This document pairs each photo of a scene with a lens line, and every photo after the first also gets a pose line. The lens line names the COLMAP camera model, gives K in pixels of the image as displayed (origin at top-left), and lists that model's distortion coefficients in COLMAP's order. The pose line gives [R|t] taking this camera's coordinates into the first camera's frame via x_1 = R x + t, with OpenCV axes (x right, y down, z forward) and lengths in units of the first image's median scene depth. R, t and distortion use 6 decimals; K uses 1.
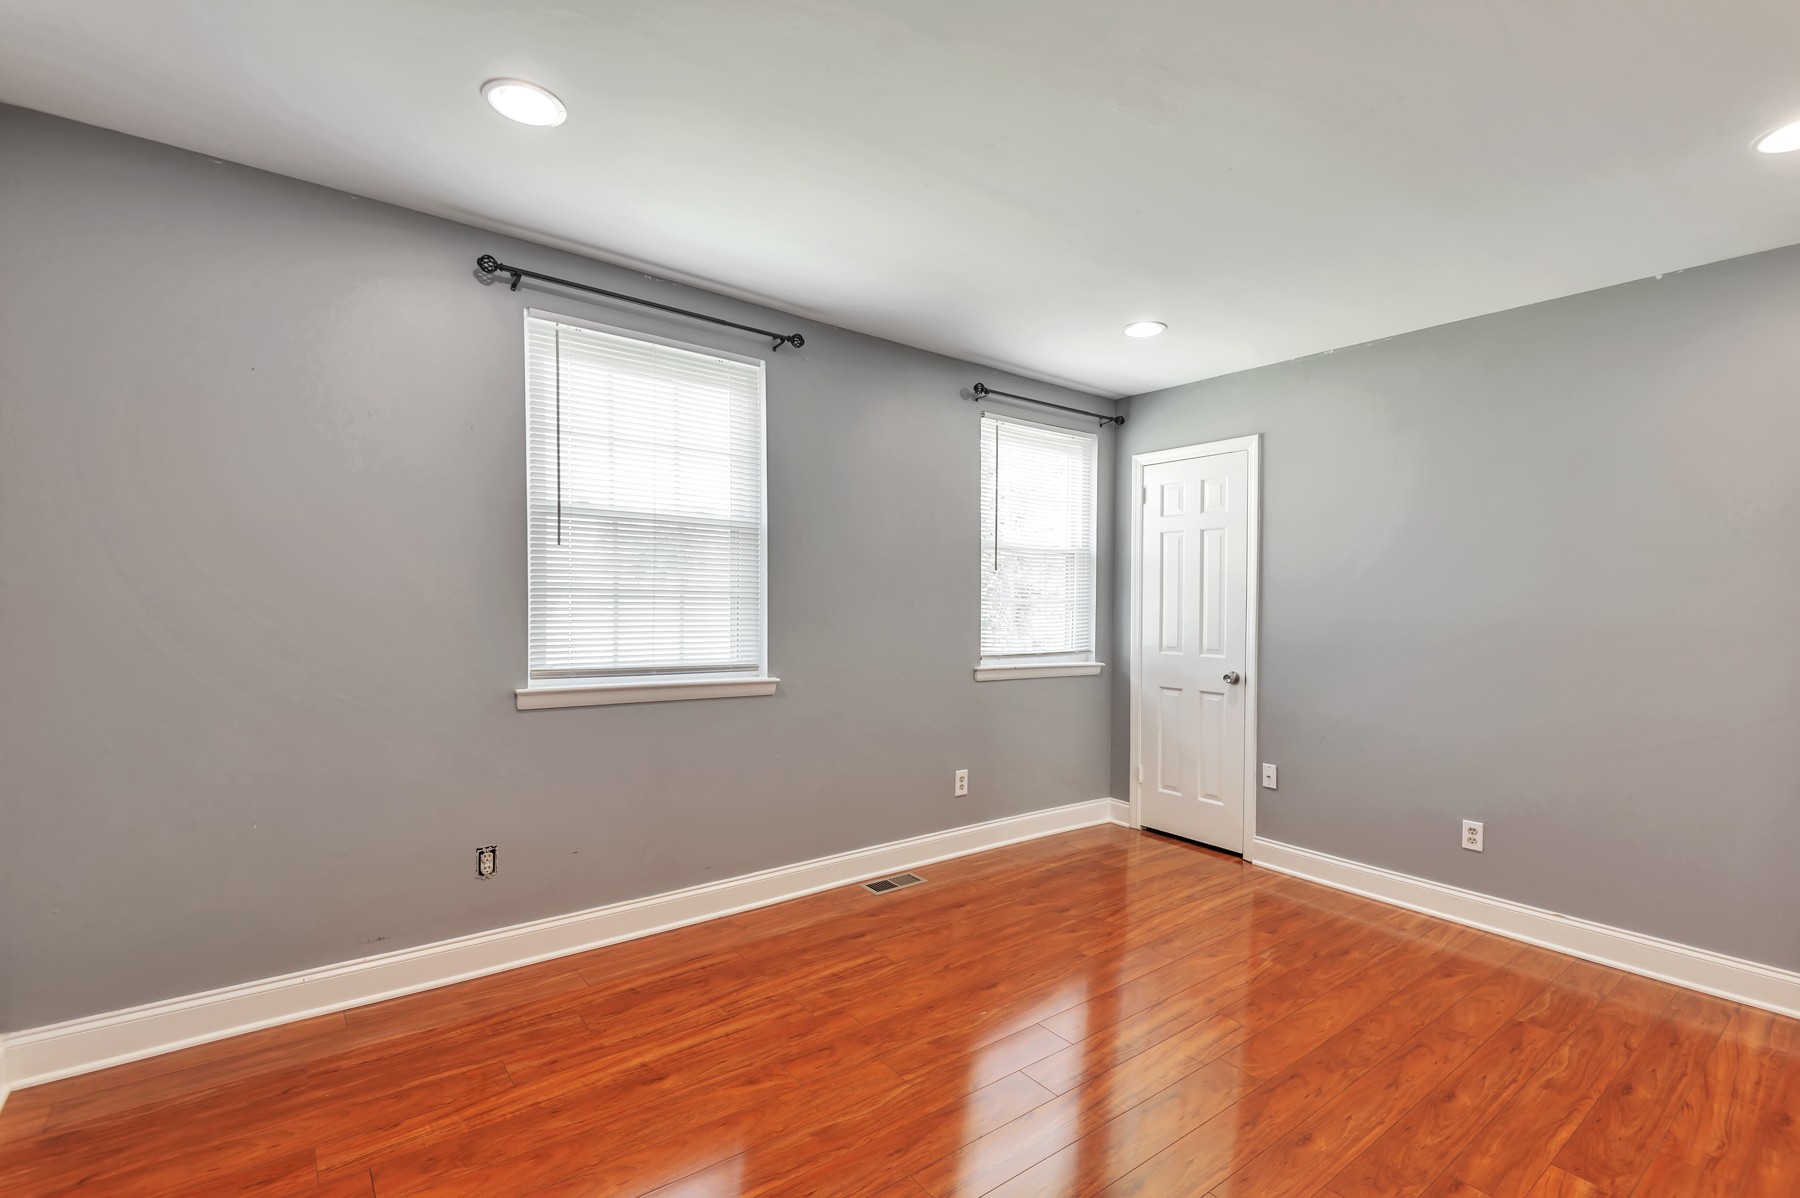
lens RADIAL K [[812.5, 0, 911.1], [0, 812.5, 607.3], [0, 0, 1]] dist [0.039489, -0.012645]
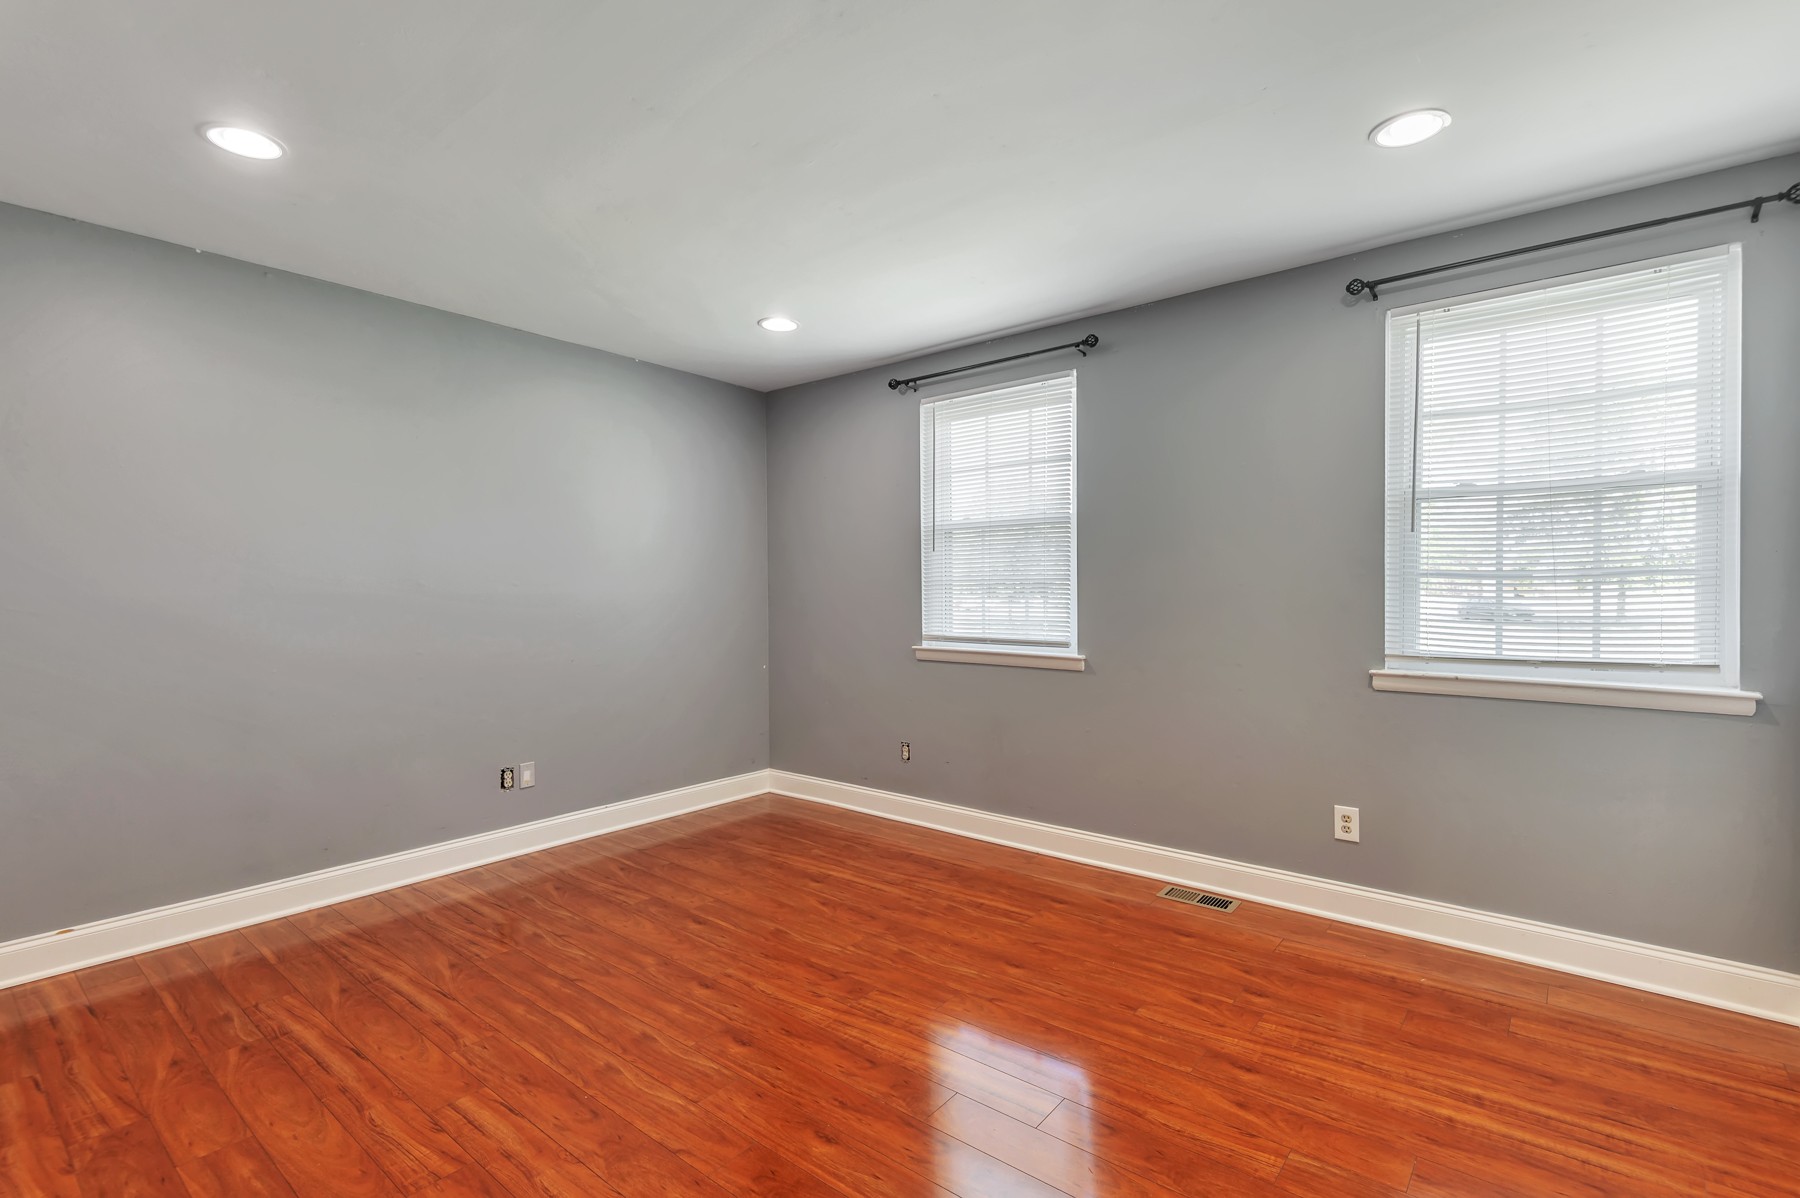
lens RADIAL K [[812.5, 0, 898.8], [0, 812.5, 596.4], [0, 0, 1]] dist [0.039489, -0.012645]
pose [[0.223699, -0.010300, -0.974604, 0.857477], [0.004466, 0.999944, -0.009543, 0.016891], [0.974648, -0.002217, 0.223733, 0.523956]]
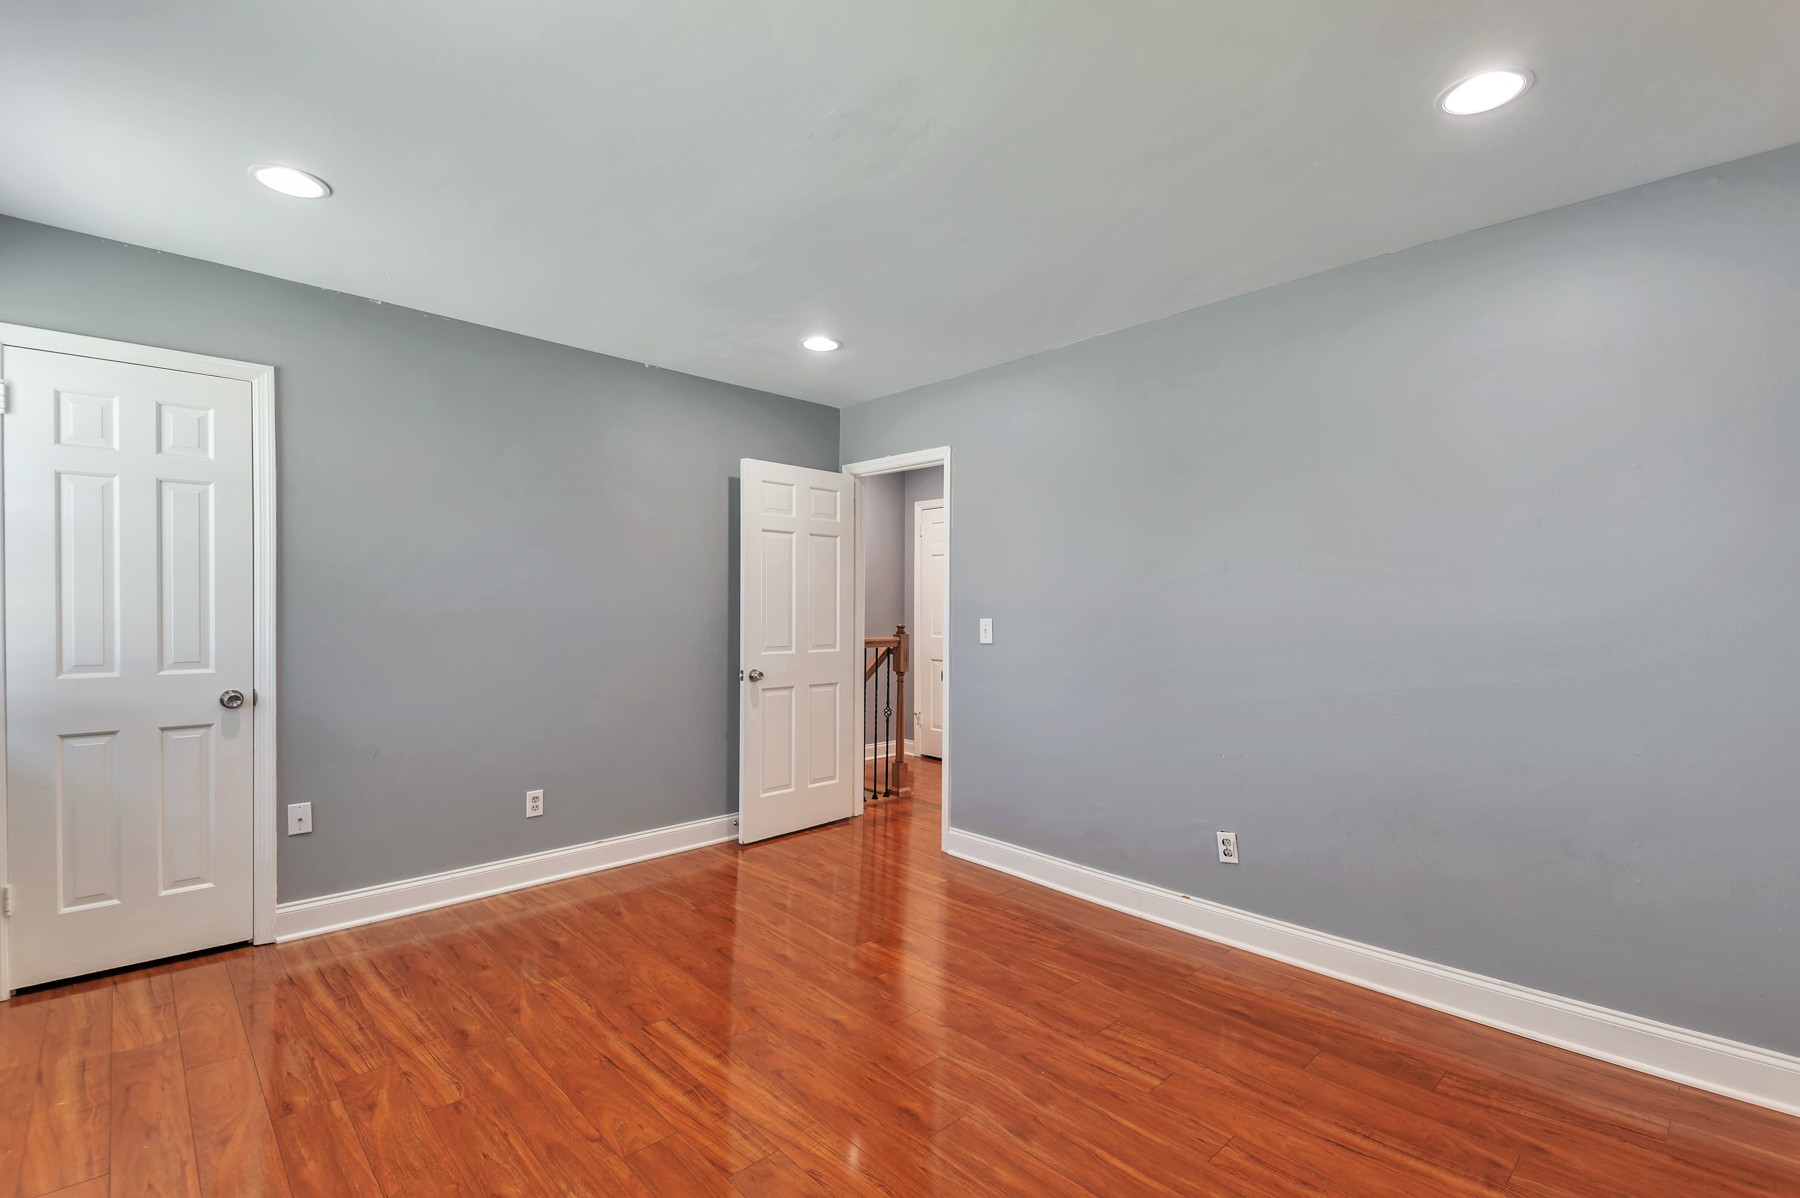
lens RADIAL K [[812.5, 0, 906.0], [0, 812.5, 600.1], [0, 0, 1]] dist [0.039489, -0.012645]
pose [[-0.105372, -0.010190, 0.994381, -0.471621], [-0.006326, 0.999934, 0.009577, -0.012045], [-0.994413, -0.005281, -0.105429, 0.620078]]
